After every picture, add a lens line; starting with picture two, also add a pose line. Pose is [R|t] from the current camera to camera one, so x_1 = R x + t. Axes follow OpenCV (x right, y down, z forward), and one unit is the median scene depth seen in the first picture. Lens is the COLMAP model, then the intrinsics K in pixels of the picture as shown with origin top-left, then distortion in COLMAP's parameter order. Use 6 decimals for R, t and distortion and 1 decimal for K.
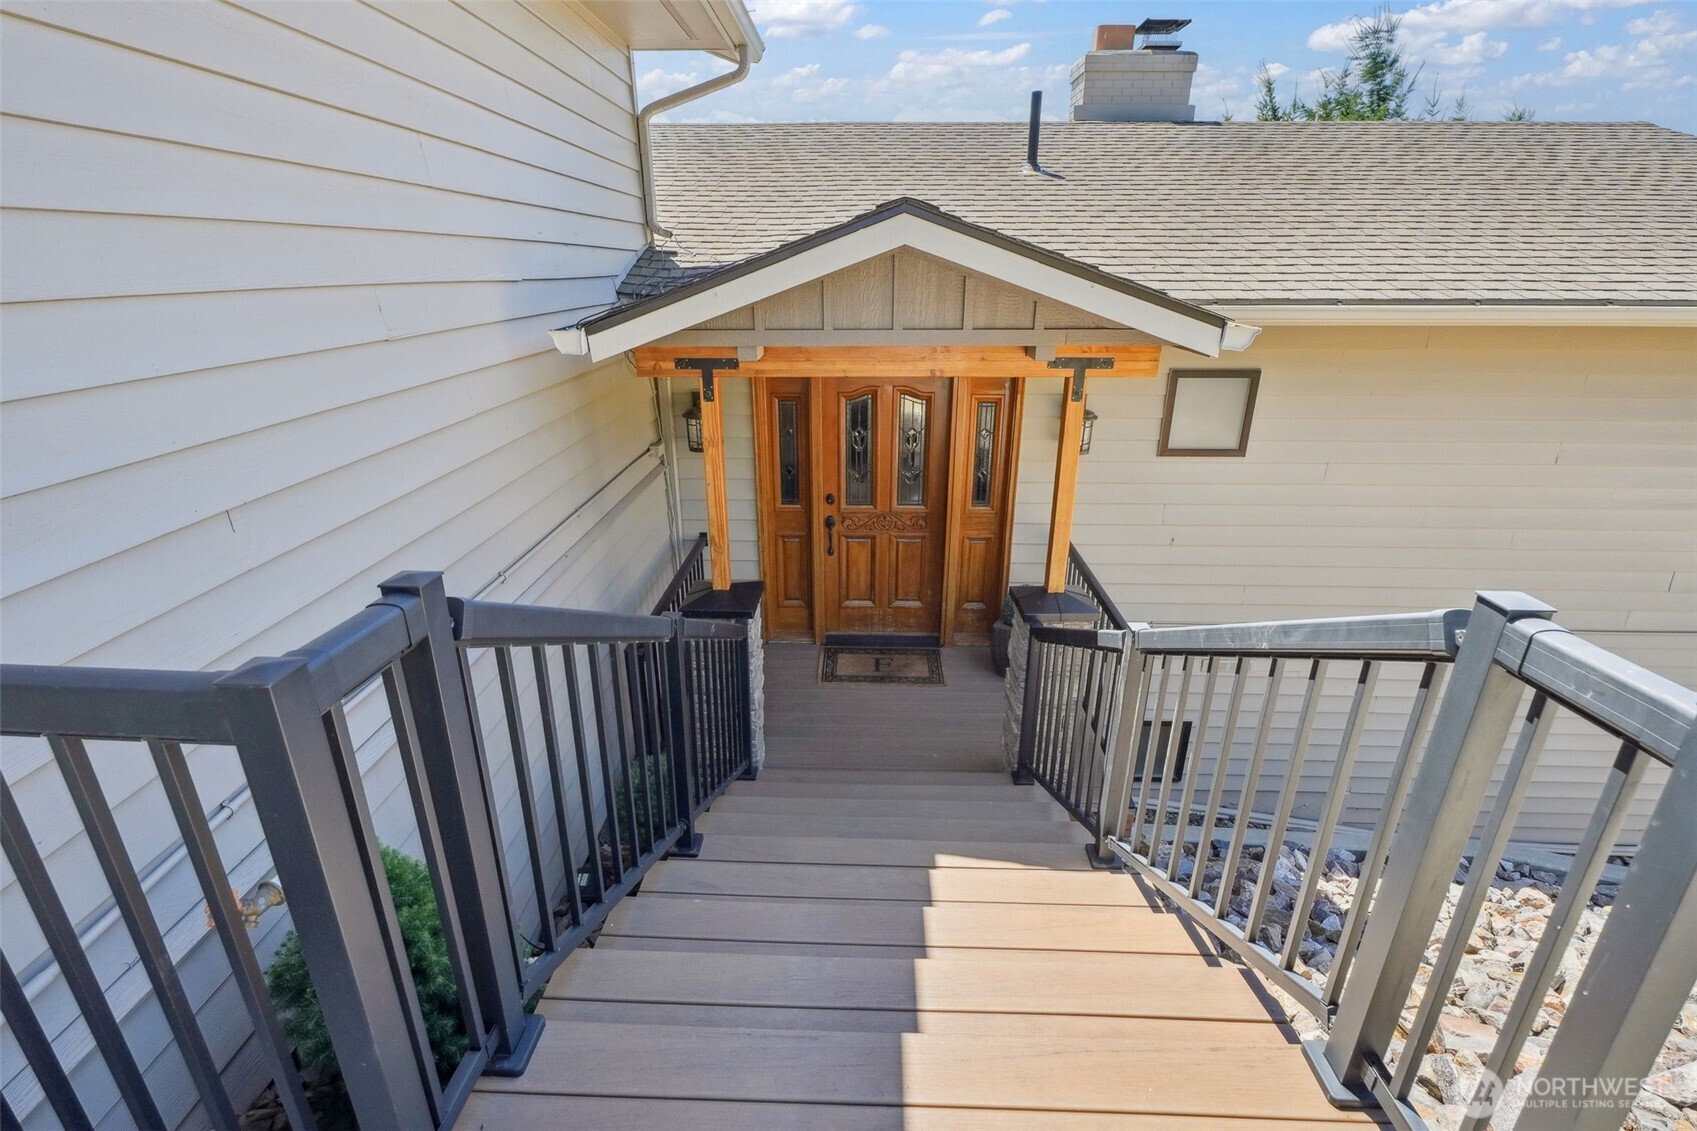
lens RADIAL K [[775.4, 0, 844.0], [0, 775.4, 557.7], [0, 0, 1]] dist [-0.009626, 0.005009]
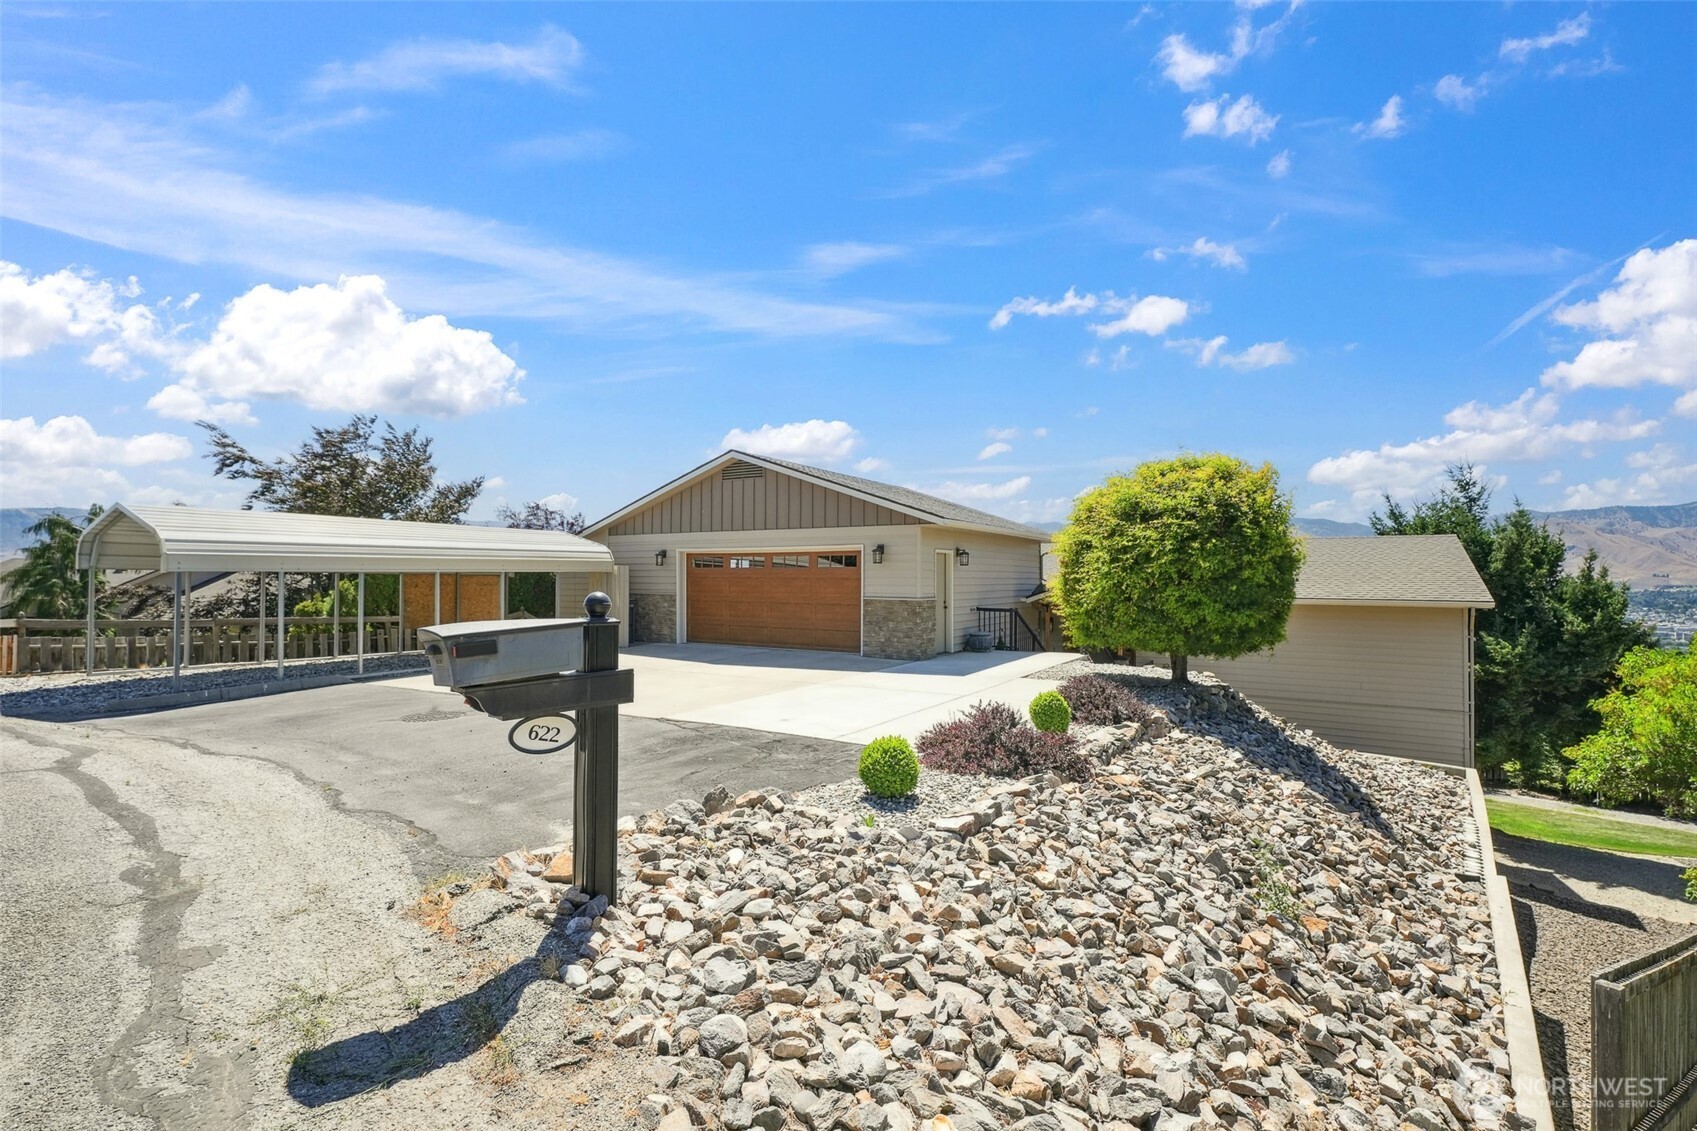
lens RADIAL K [[775.4, 0, 847.4], [0, 775.4, 569.7], [0, 0, 1]] dist [-0.009626, 0.005009]
pose [[0.875609, -0.005650, -0.482988, 0.860974], [-0.174532, 0.928672, -0.327272, 1.083177], [0.450386, 0.370859, 0.812167, -2.905822]]
